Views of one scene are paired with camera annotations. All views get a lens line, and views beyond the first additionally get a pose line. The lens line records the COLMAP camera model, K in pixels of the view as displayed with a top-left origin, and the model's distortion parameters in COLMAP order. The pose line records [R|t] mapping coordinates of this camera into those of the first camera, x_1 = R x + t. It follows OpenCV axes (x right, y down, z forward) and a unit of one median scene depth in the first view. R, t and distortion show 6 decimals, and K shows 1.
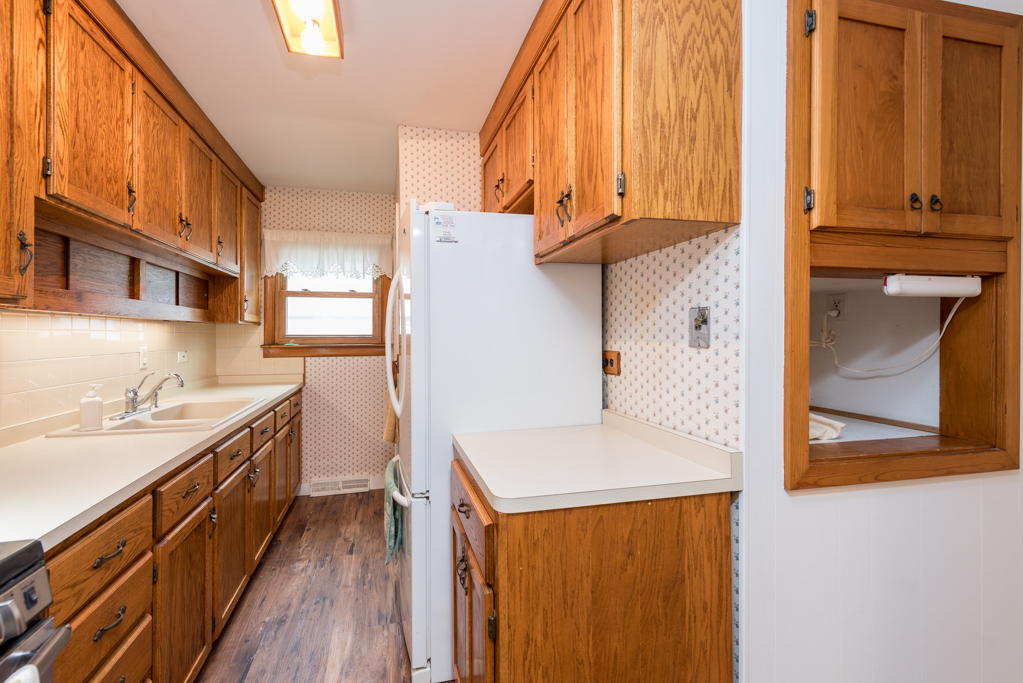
lens RADIAL K [[446.2, 0, 488.2], [0, 446.2, 331.5], [0, 0, 1]] dist [0.004446, -0.000081]
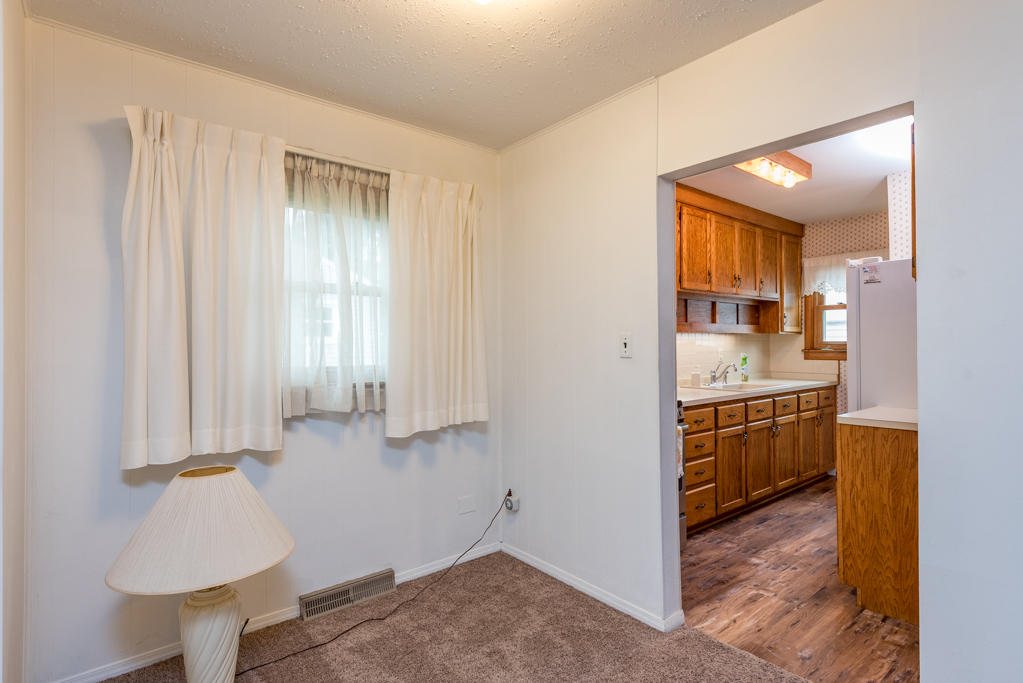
lens RADIAL K [[532.2, 0, 515.4], [0, 532.2, 340.1], [0, 0, 1]] dist [0.005092, -0.001085]
pose [[0.484867, -0.003496, -0.874581, 0.679219], [0.009316, 0.999956, 0.001168, -0.010252], [0.874538, -0.008714, 0.484878, -0.727632]]
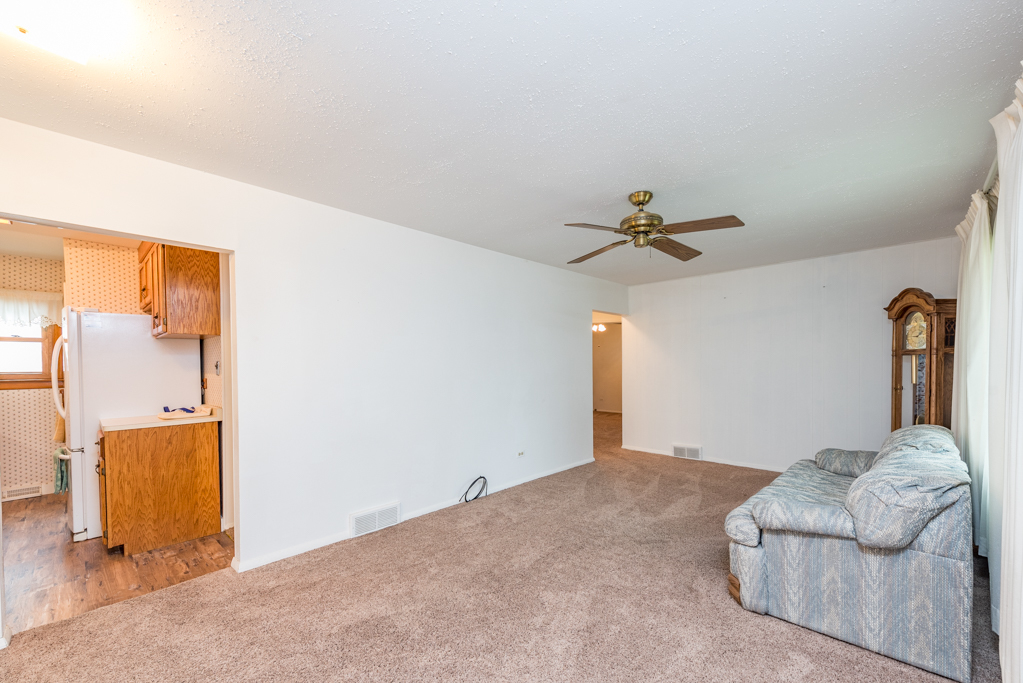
lens RADIAL K [[397.9, 0, 527.0], [0, 397.9, 371.9], [0, 0, 1]] dist [0.007659, -0.000897]
pose [[0.813632, -0.012908, 0.581237, 0.334914], [0.002578, 0.999824, 0.018595, -0.016296], [-0.581374, -0.013631, 0.813522, -1.231682]]
